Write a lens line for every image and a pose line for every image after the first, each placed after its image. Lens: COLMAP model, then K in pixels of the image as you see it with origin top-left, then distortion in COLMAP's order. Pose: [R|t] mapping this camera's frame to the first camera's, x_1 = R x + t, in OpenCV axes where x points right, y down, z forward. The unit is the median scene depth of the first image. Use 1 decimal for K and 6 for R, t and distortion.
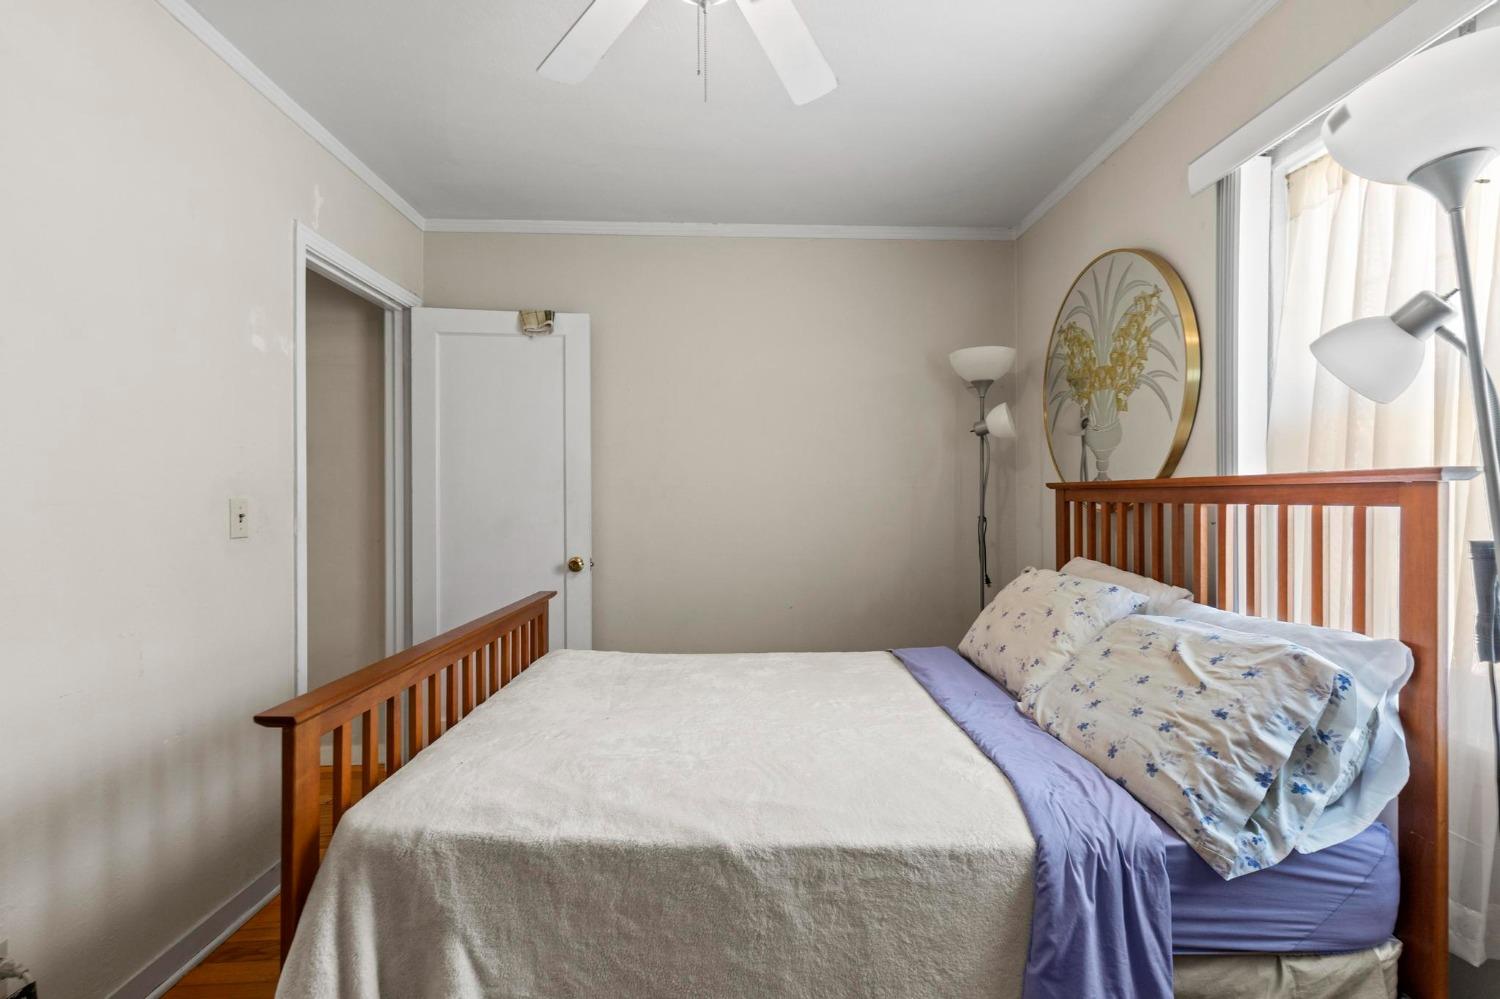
lens RADIAL K [[681.9, 0, 744.7], [0, 681.9, 501.4], [0, 0, 1]] dist [0.006485, -0.000372]
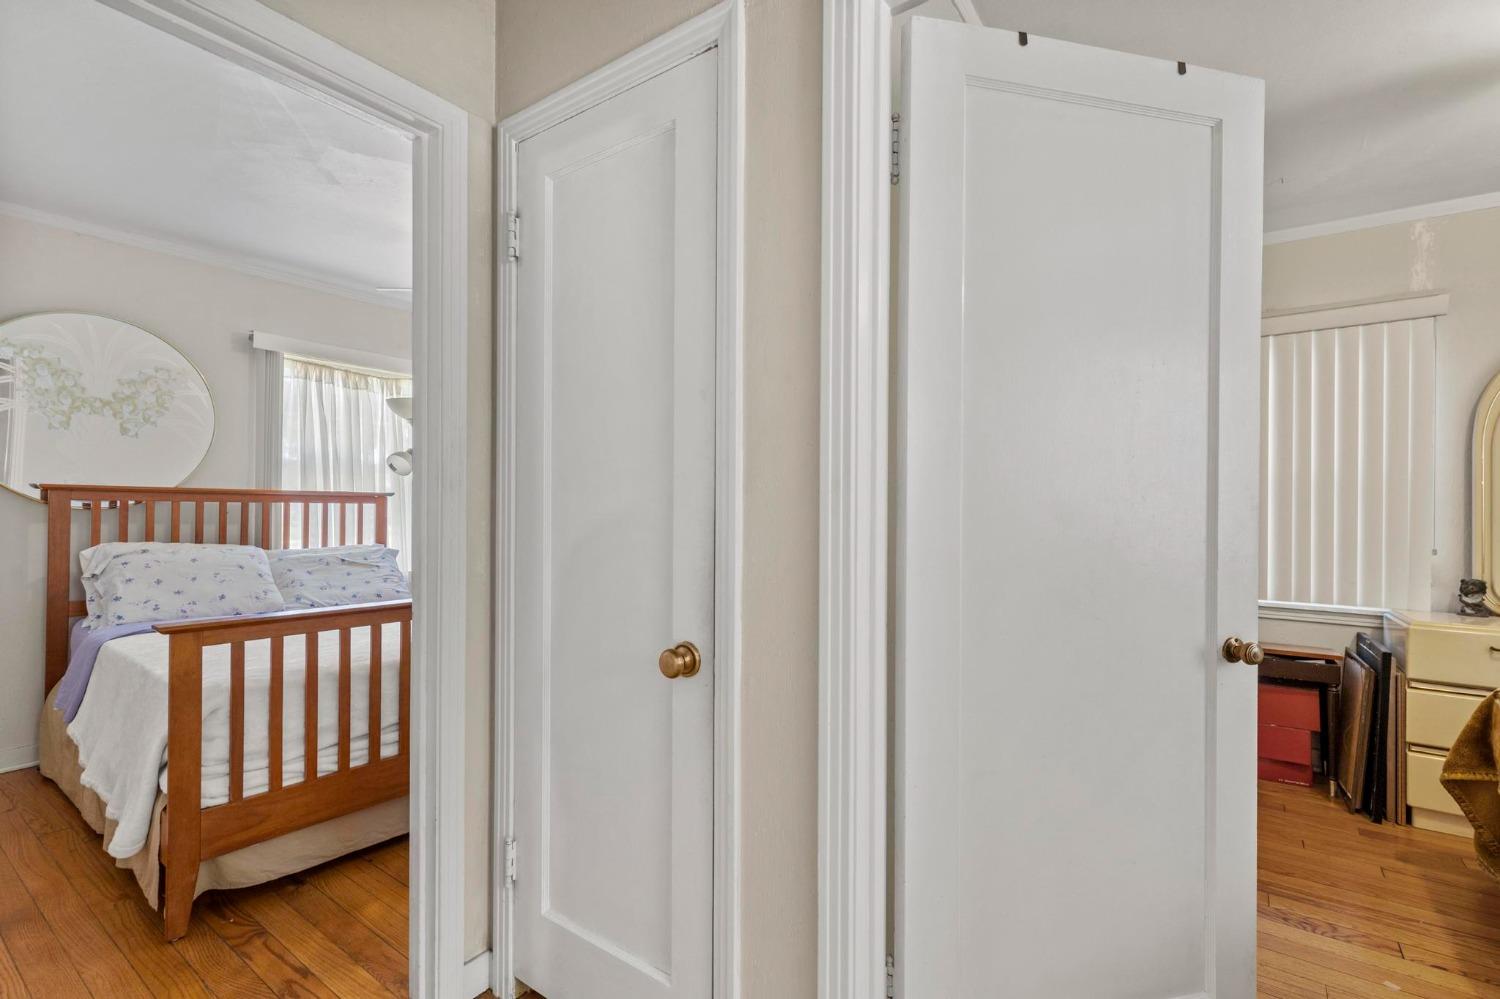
lens RADIAL K [[681.9, 0, 753.8], [0, 681.9, 508.2], [0, 0, 1]] dist [0.006485, -0.000372]
pose [[-0.795528, -0.020809, 0.605559, -2.151912], [-0.017502, 0.999782, 0.011362, -0.035141], [-0.605664, -0.001560, -0.795719, 2.128897]]
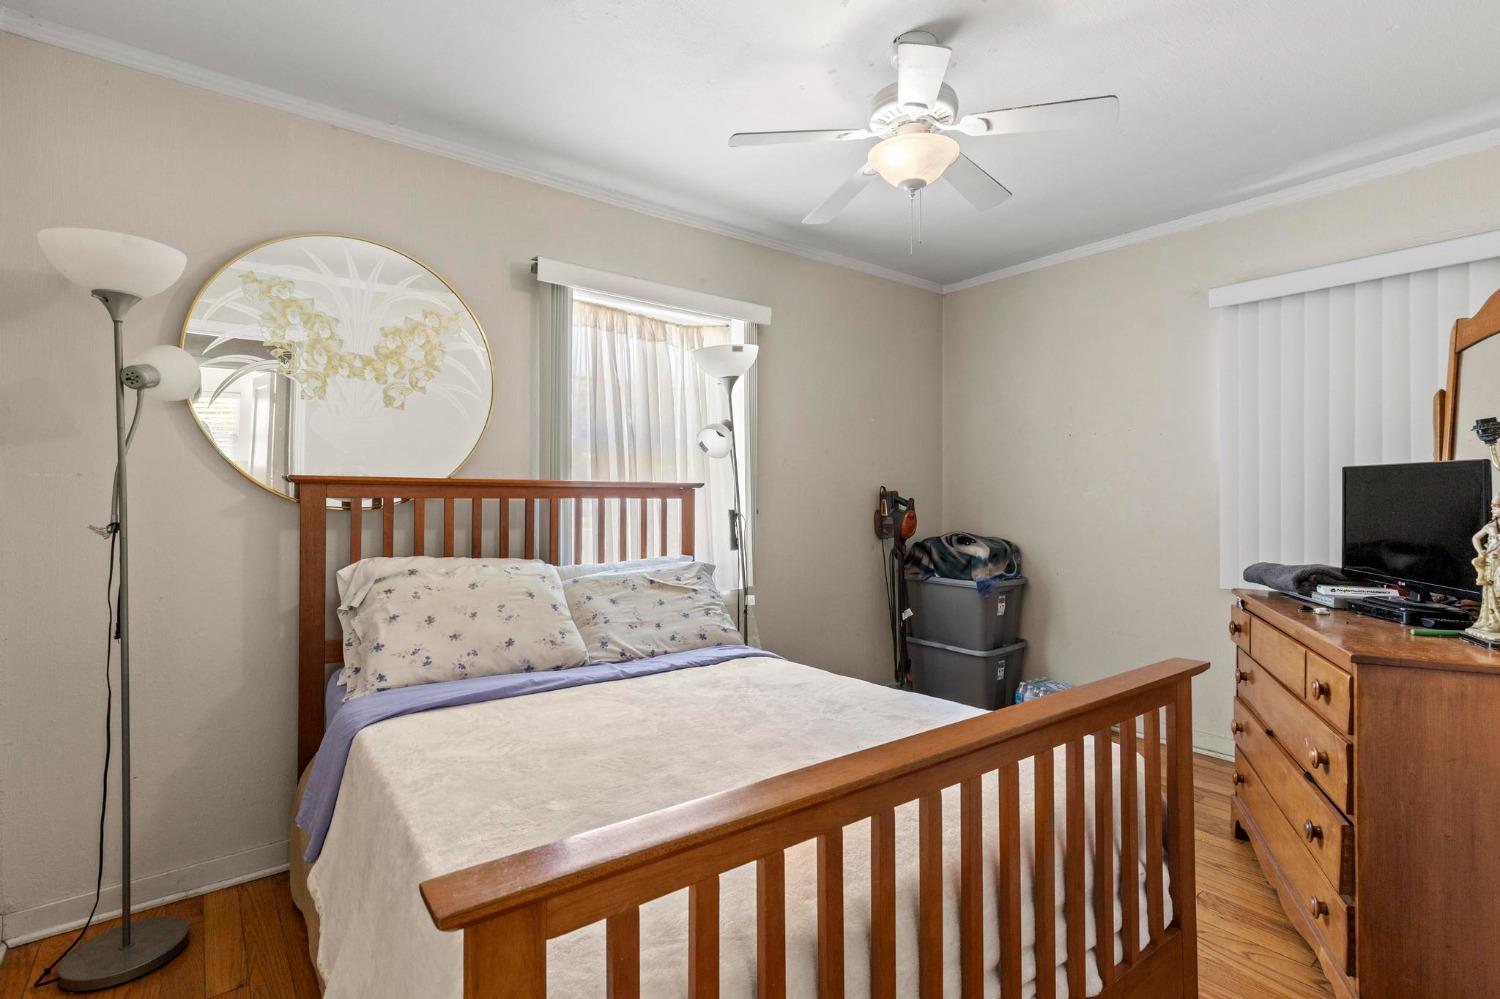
lens RADIAL K [[681.9, 0, 741.1], [0, 681.9, 499.1], [0, 0, 1]] dist [0.006485, -0.000372]
pose [[-0.593334, -0.013777, 0.804838, -0.912659], [-0.005090, 0.999898, 0.013363, -0.020626], [-0.804940, 0.003832, -0.593344, 1.874084]]
